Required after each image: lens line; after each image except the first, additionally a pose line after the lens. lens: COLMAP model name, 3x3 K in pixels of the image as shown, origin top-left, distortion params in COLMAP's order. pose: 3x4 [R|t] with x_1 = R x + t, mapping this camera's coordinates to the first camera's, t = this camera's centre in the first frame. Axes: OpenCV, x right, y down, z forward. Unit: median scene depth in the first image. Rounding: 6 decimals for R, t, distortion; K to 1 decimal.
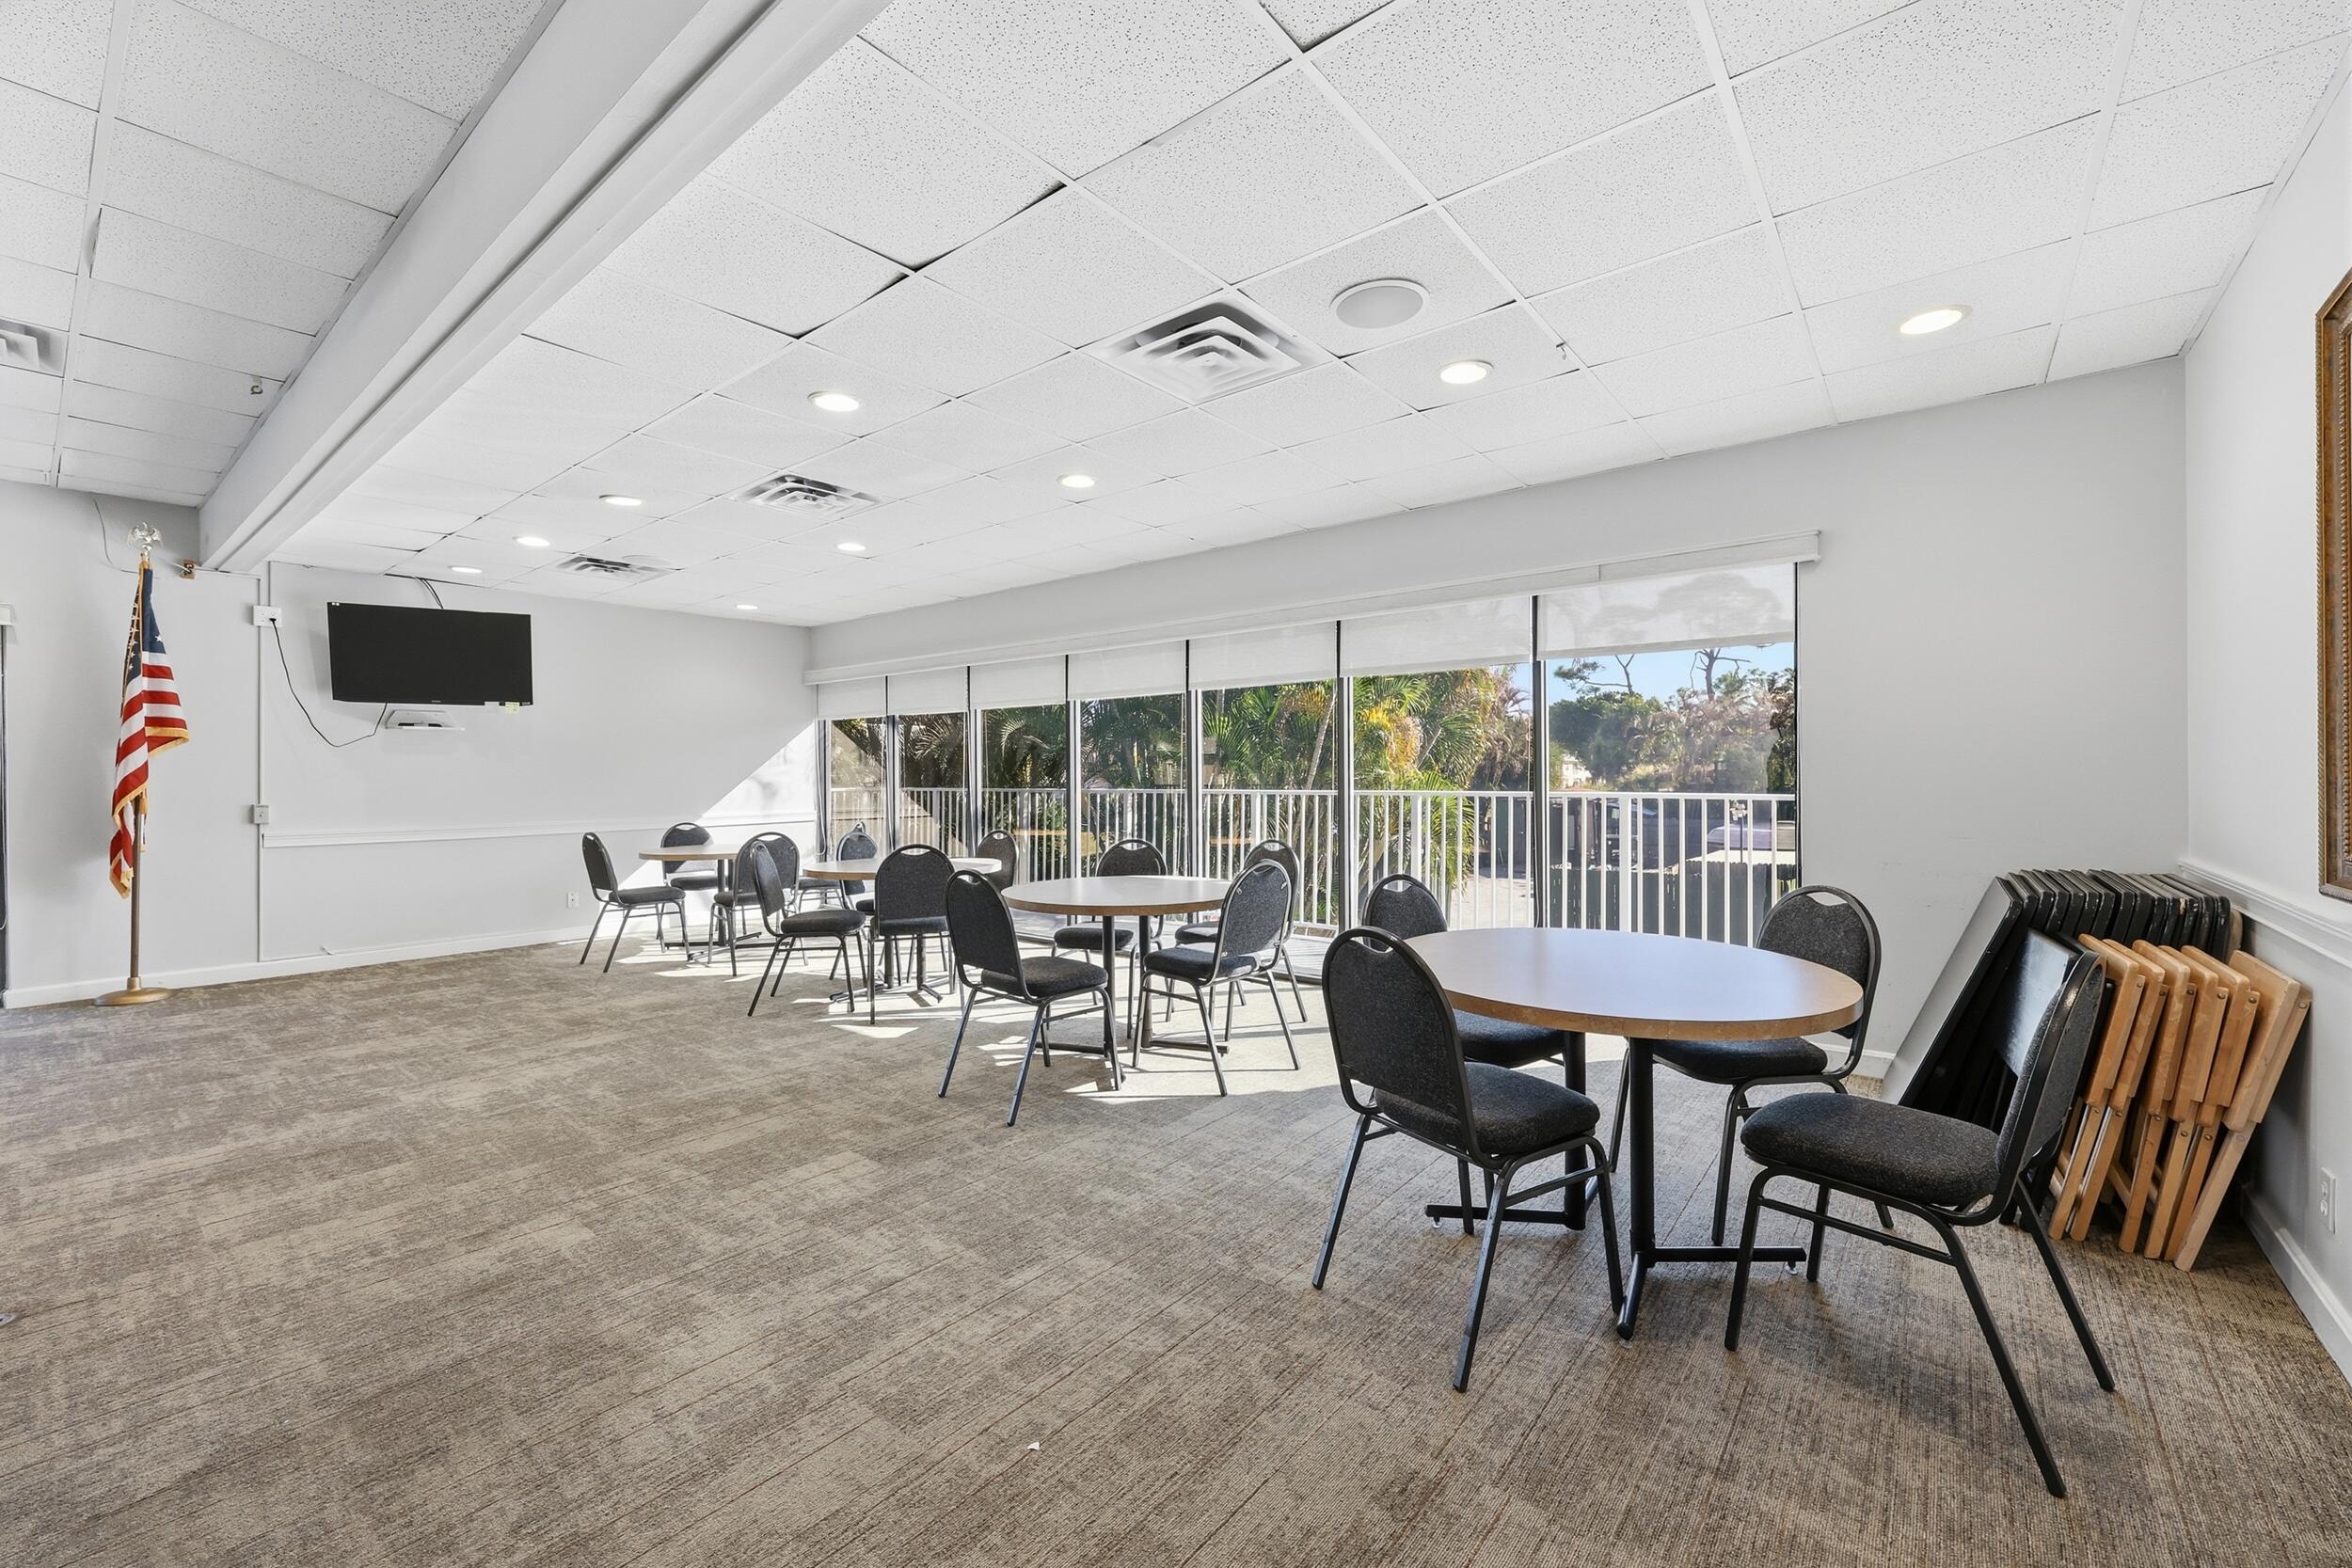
lens RADIAL K [[960.6, 0, 1179.1], [0, 960.6, 778.2], [0, 0, 1]] dist [-0.002304, 0.000349]
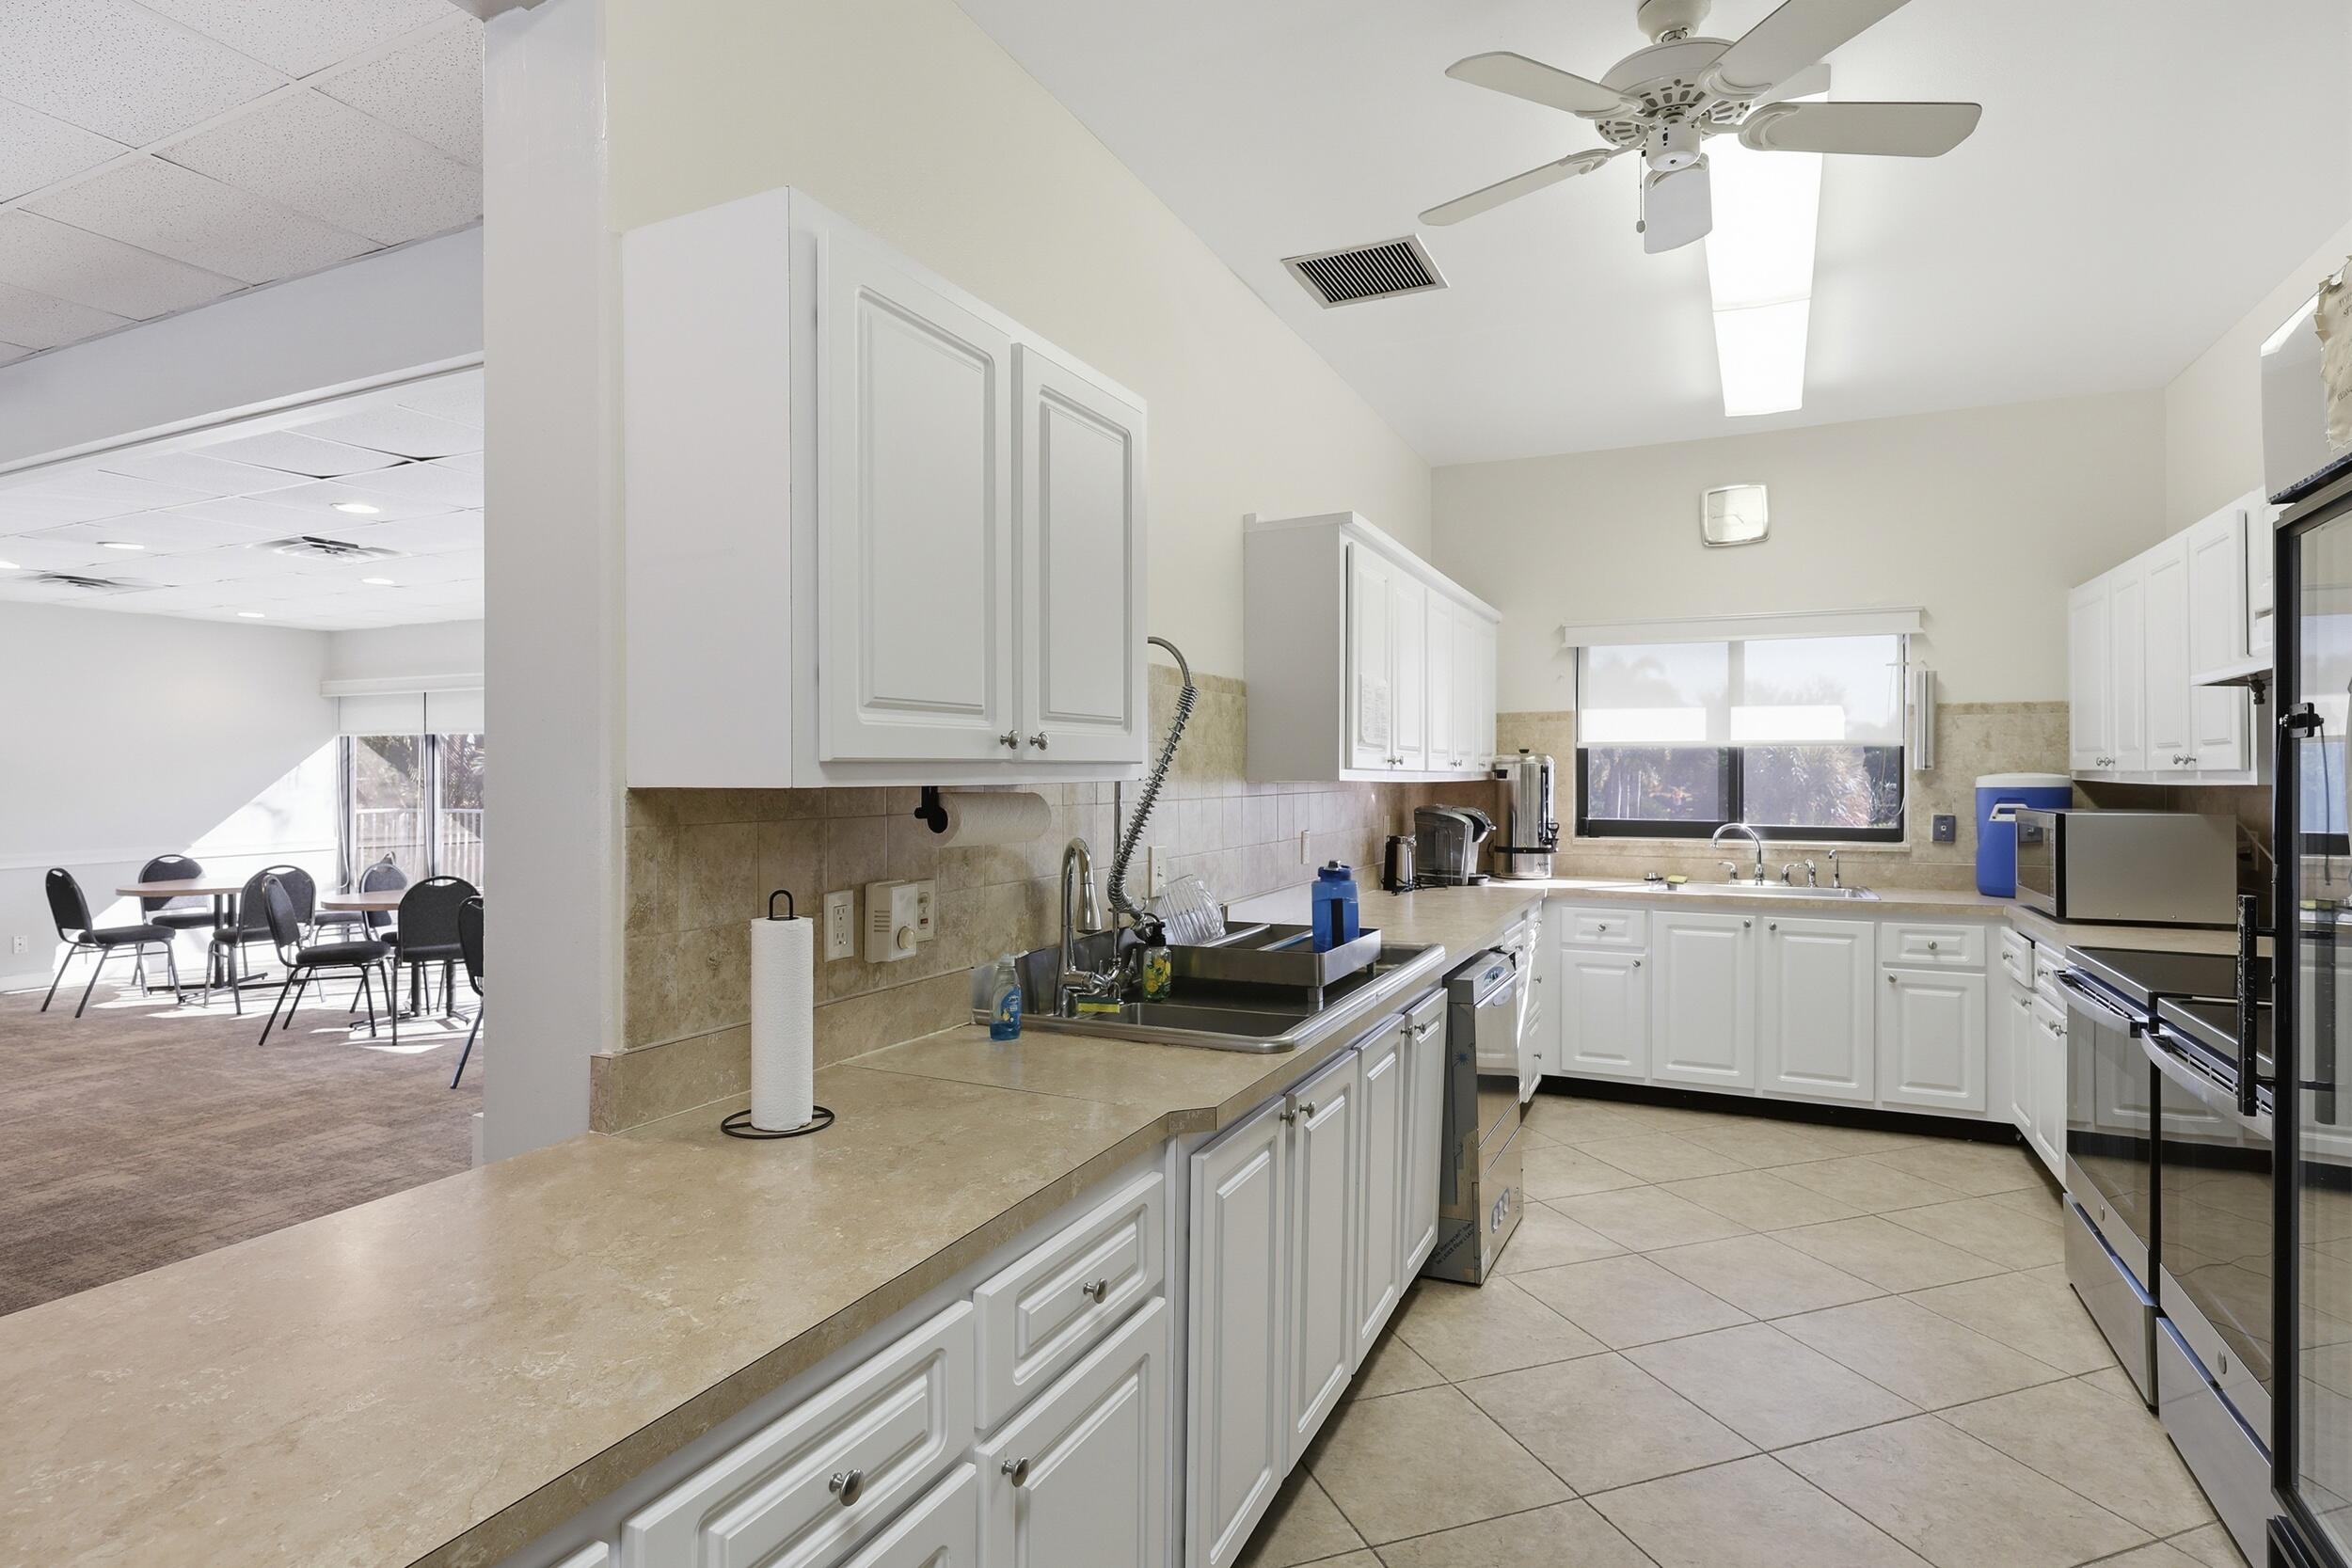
lens RADIAL K [[1223.4, 0, 1170.0], [0, 1223.4, 771.9], [0, 0, 1]] dist [0.005930, -0.002675]
pose [[0.972513, 0.007725, 0.232722, 0.167093], [-0.005384, 0.999928, -0.010693, -0.031519], [-0.232788, 0.009146, 0.972485, -0.441921]]
